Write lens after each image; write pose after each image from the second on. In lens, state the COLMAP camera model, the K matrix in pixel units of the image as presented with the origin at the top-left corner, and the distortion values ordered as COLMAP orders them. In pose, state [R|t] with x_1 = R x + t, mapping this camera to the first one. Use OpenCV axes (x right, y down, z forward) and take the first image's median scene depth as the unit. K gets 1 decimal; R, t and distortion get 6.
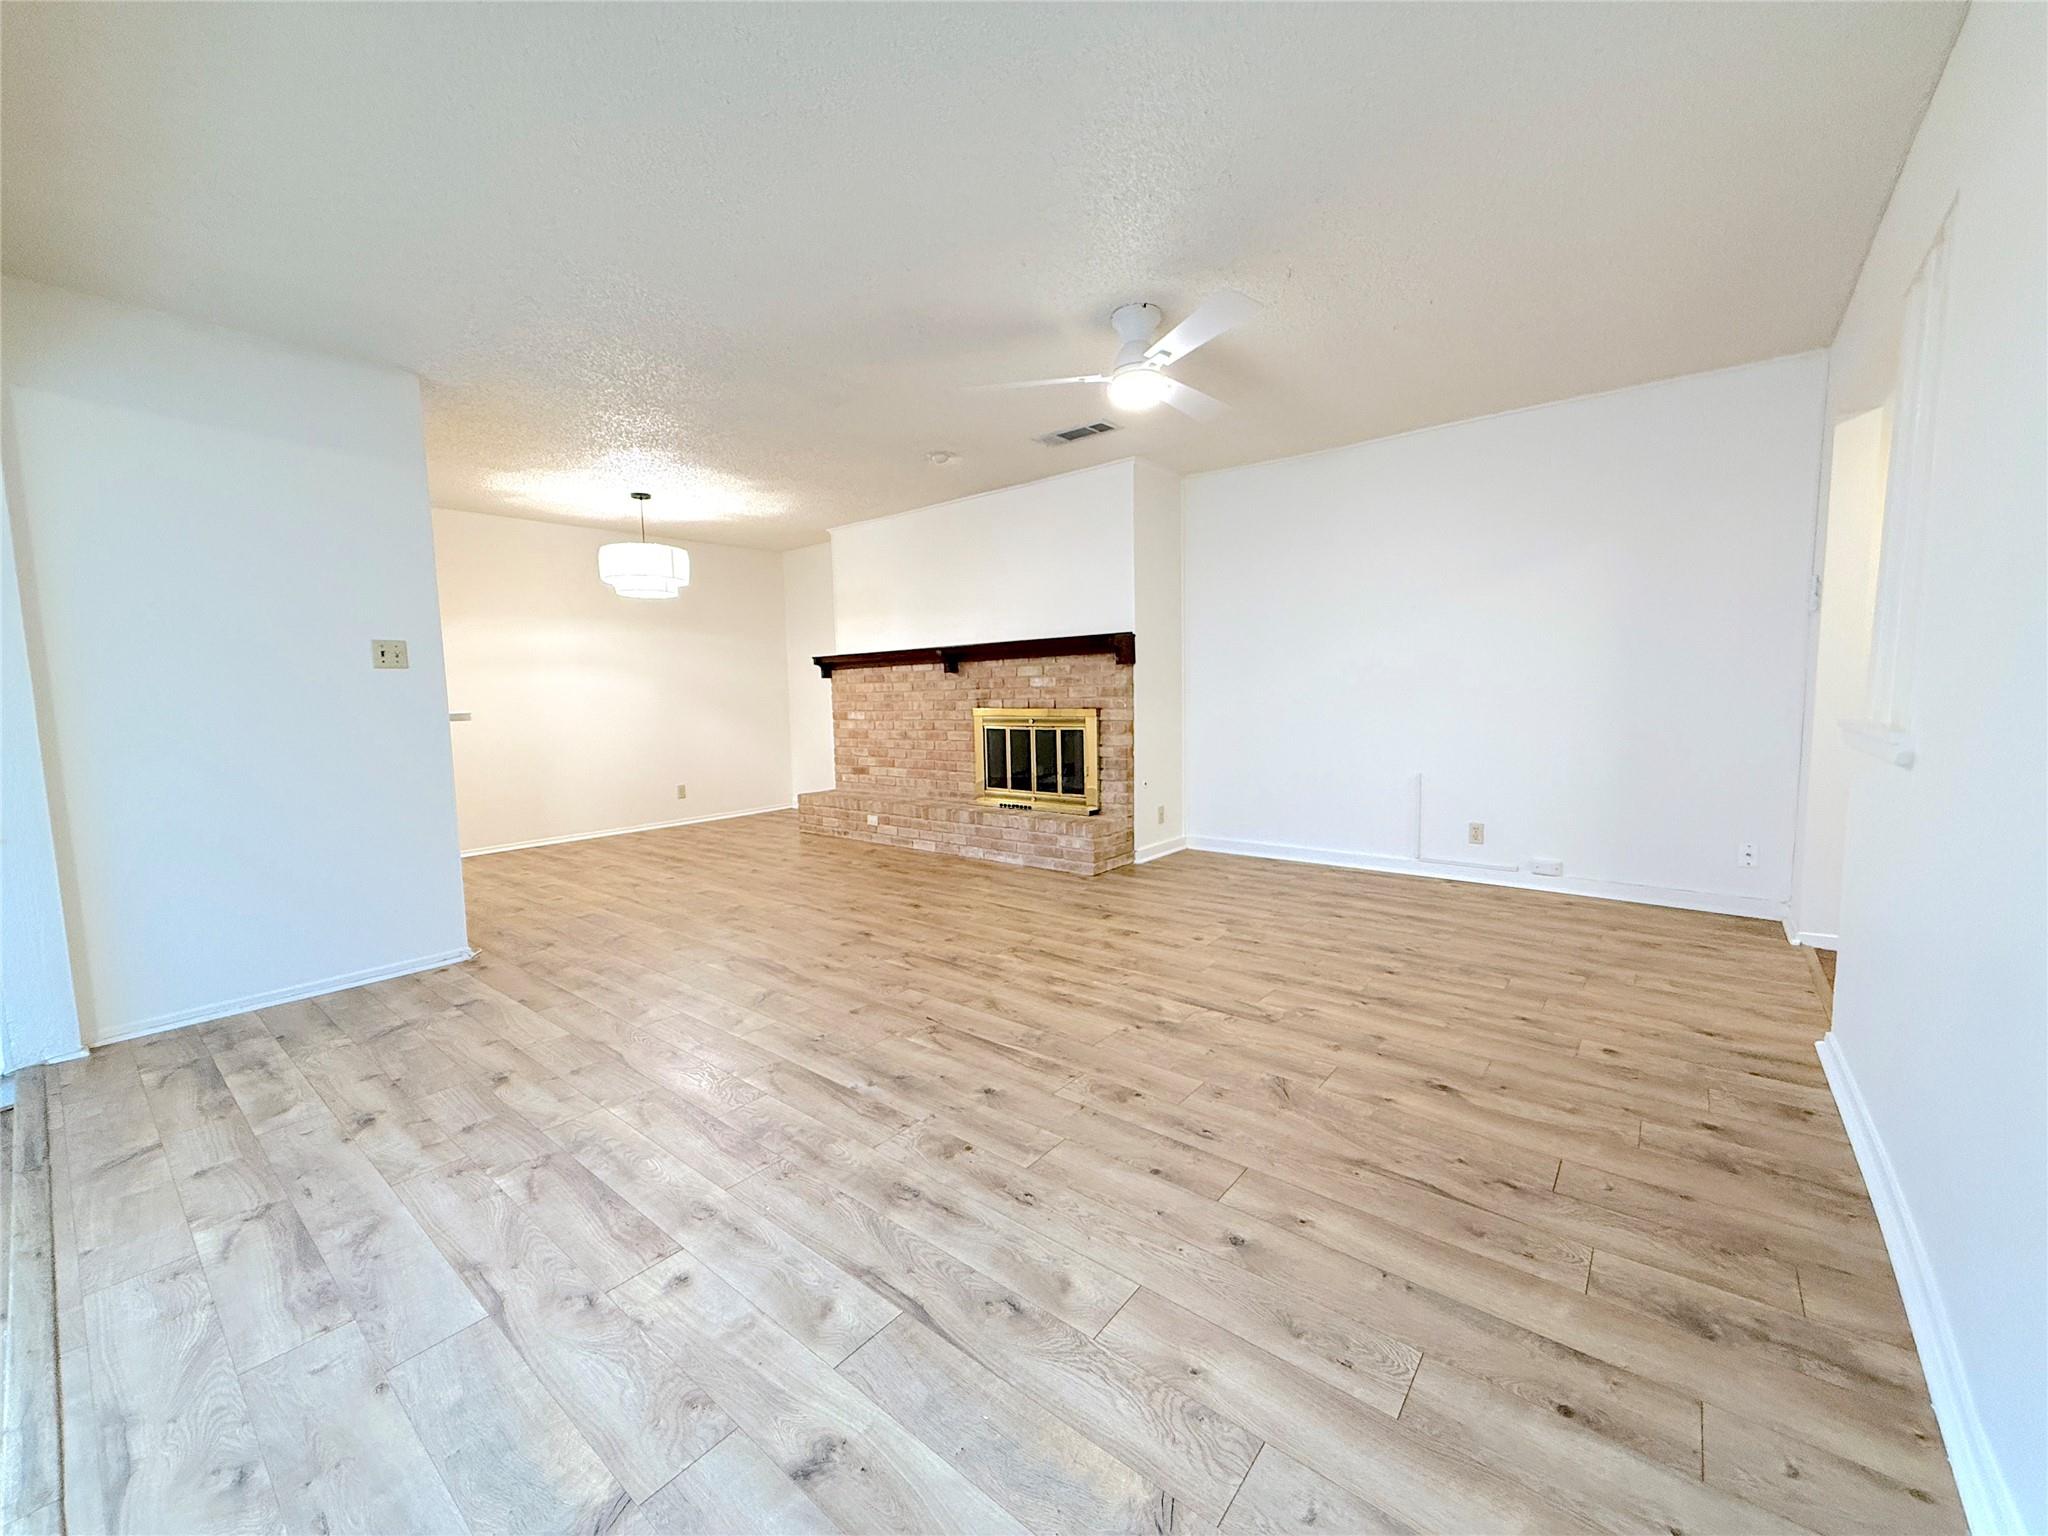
lens RADIAL K [[813.8, 0, 1017.6], [0, 813.8, 772.6], [0, 0, 1]] dist [0.000332, -0.000261]
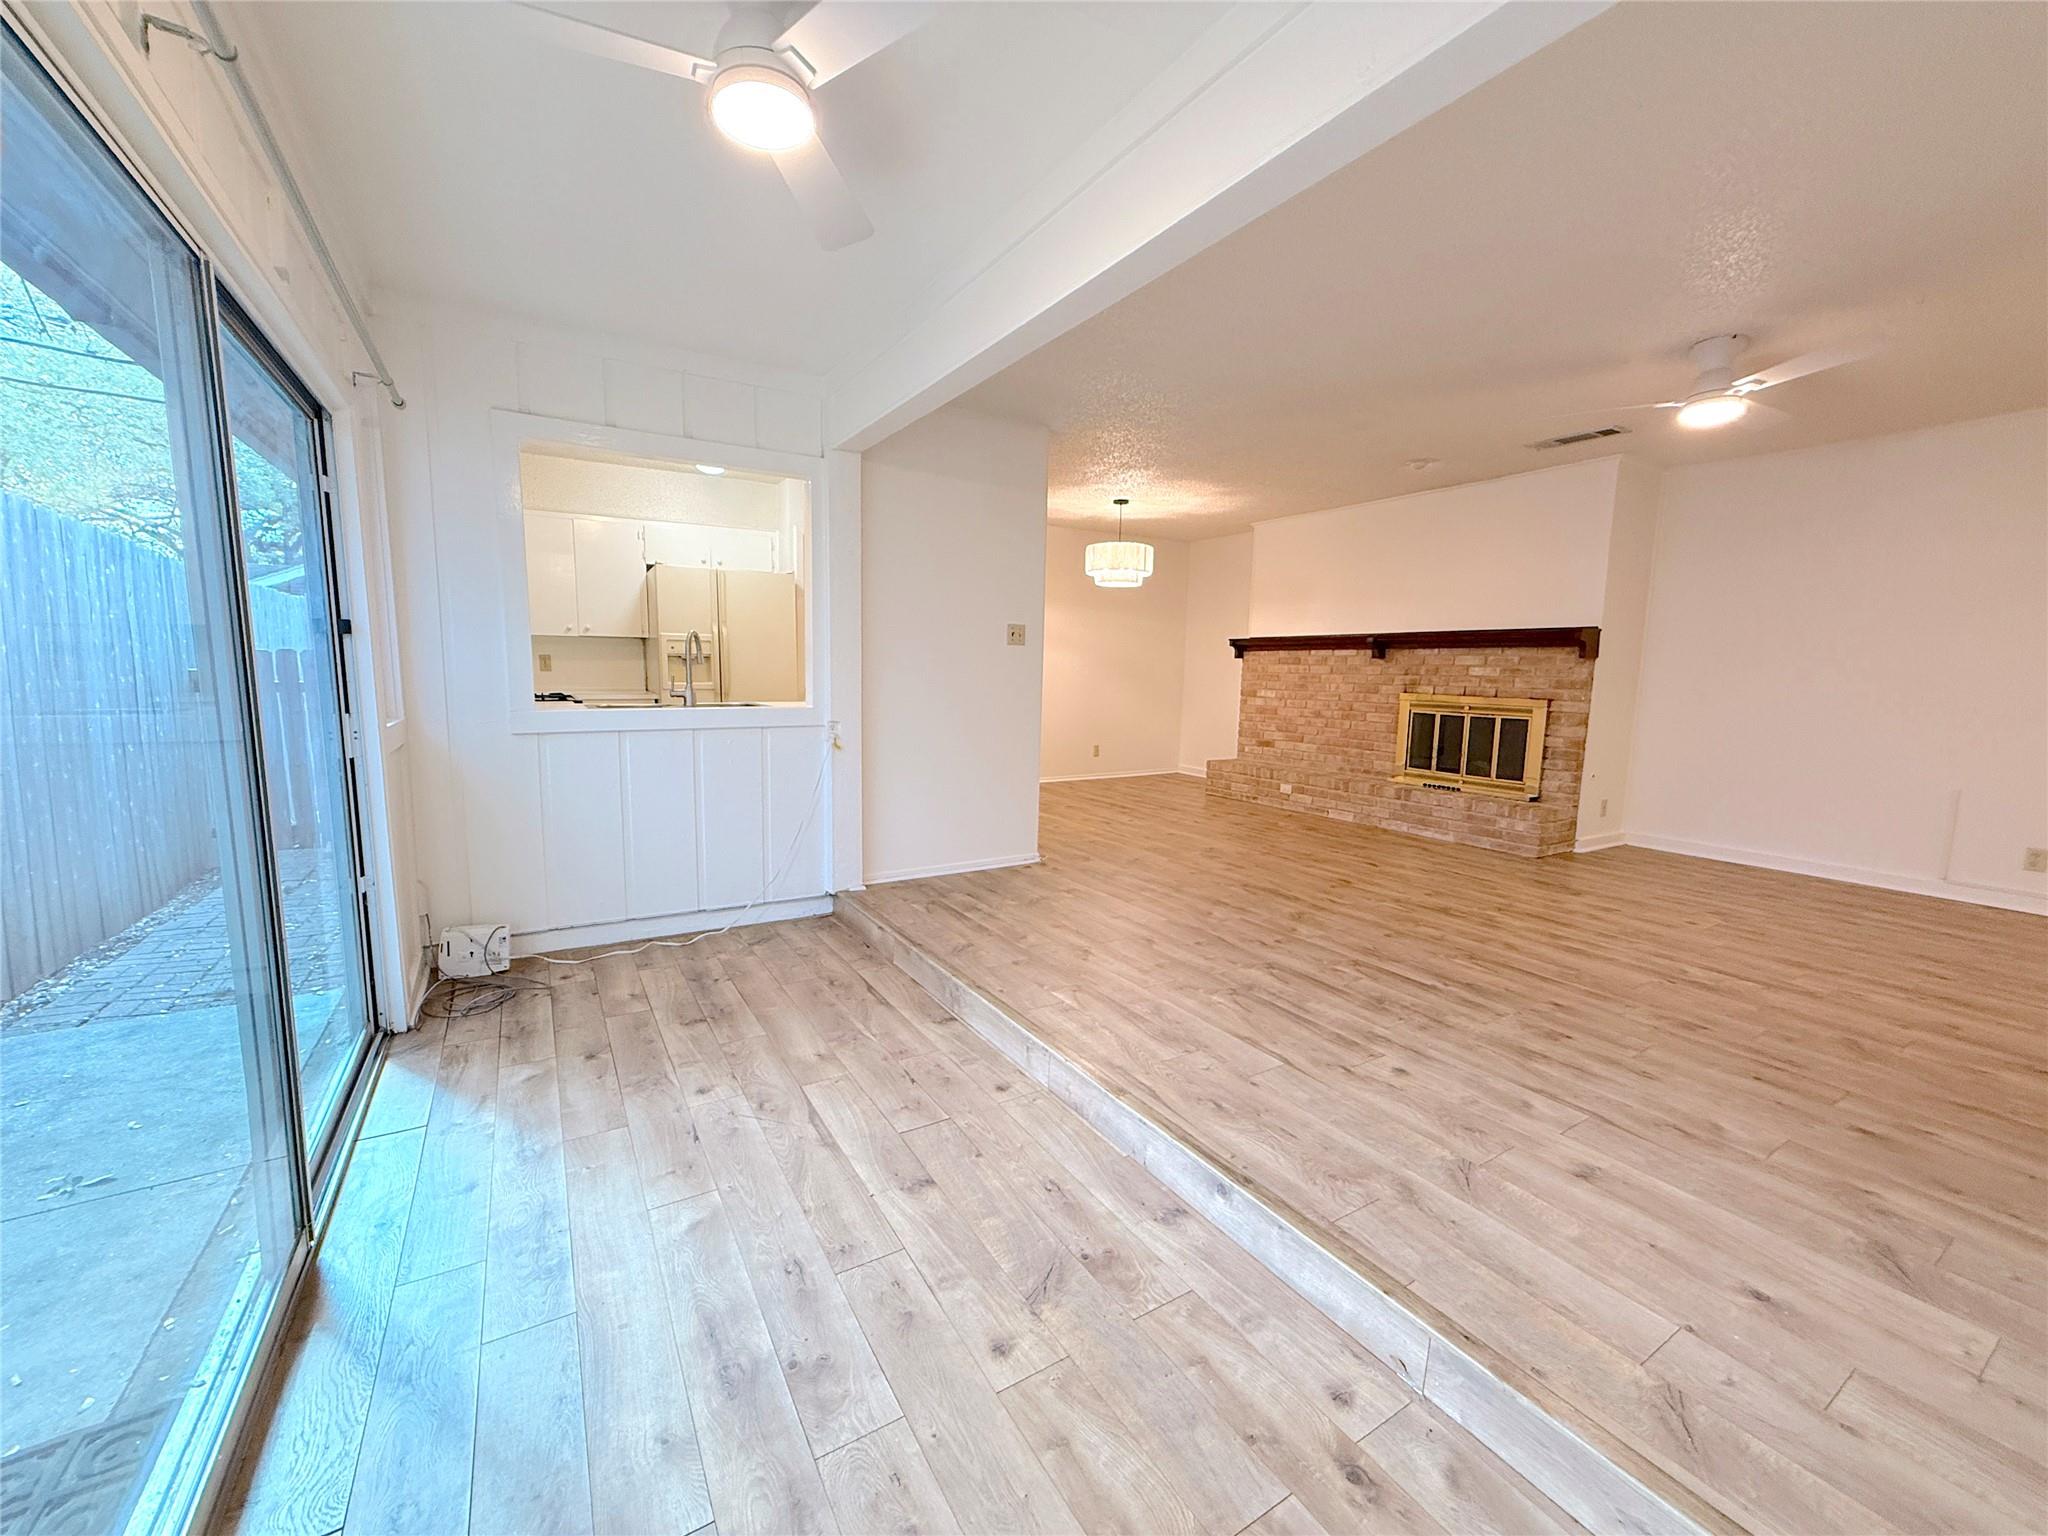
lens RADIAL K [[813.8, 0, 1020.2], [0, 813.8, 773.1], [0, 0, 1]] dist [0.000332, -0.000261]
pose [[0.944364, 0.082643, -0.318350, -0.200804], [-0.072874, 0.996435, 0.042497, 0.019584], [0.320727, -0.016933, 0.947020, -0.200247]]
